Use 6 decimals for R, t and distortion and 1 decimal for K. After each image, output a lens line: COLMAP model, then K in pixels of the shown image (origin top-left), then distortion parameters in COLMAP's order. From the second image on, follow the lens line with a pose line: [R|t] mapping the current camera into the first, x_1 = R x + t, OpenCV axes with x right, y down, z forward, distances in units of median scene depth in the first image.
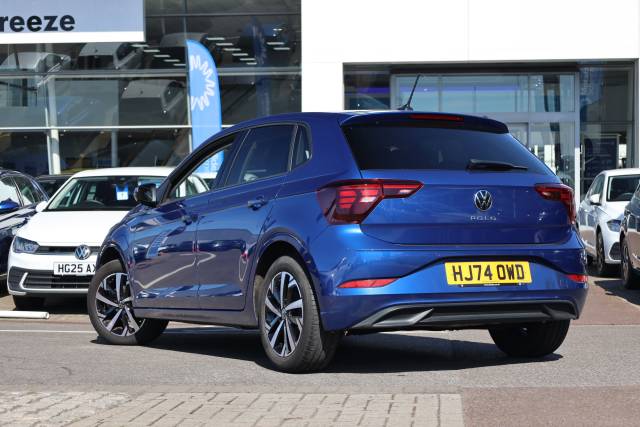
lens RADIAL K [[1323.7, 0, 315.1], [0, 1323.7, 210.5], [0, 0, 1]] dist [0.116938, 0.000000]
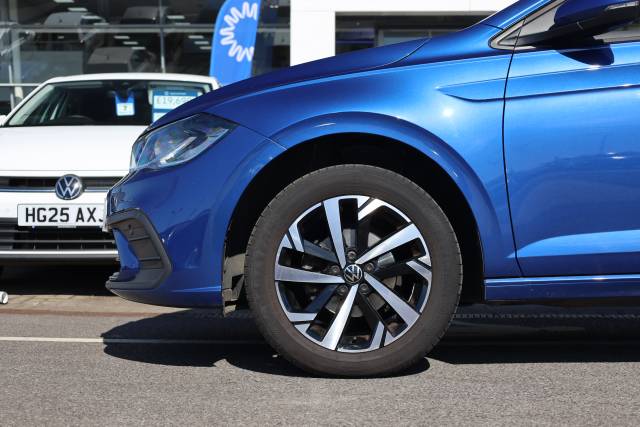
lens RADIAL K [[1032.0, 0, 320.7], [0, 1032.0, 216.3], [0, 0, 1]] dist [-0.079279, 0.000000]
pose [[0.995531, 0.005987, 0.094248, -0.056002], [-0.007248, 0.999889, 0.013047, 0.019196], [-0.094159, -0.013672, 0.995463, 0.283890]]
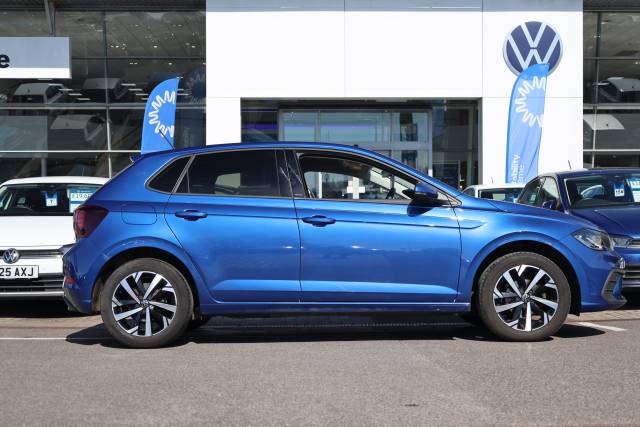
lens RADIAL K [[956.8, 0, 320.0], [0, 956.8, 210.7], [0, 0, 1]] dist [0.052104, 0.000000]
pose [[0.991568, 0.001425, 0.129577, -0.019214], [0.000731, 0.999862, -0.016590, 0.004821], [-0.129583, 0.016545, 0.991431, 0.126802]]
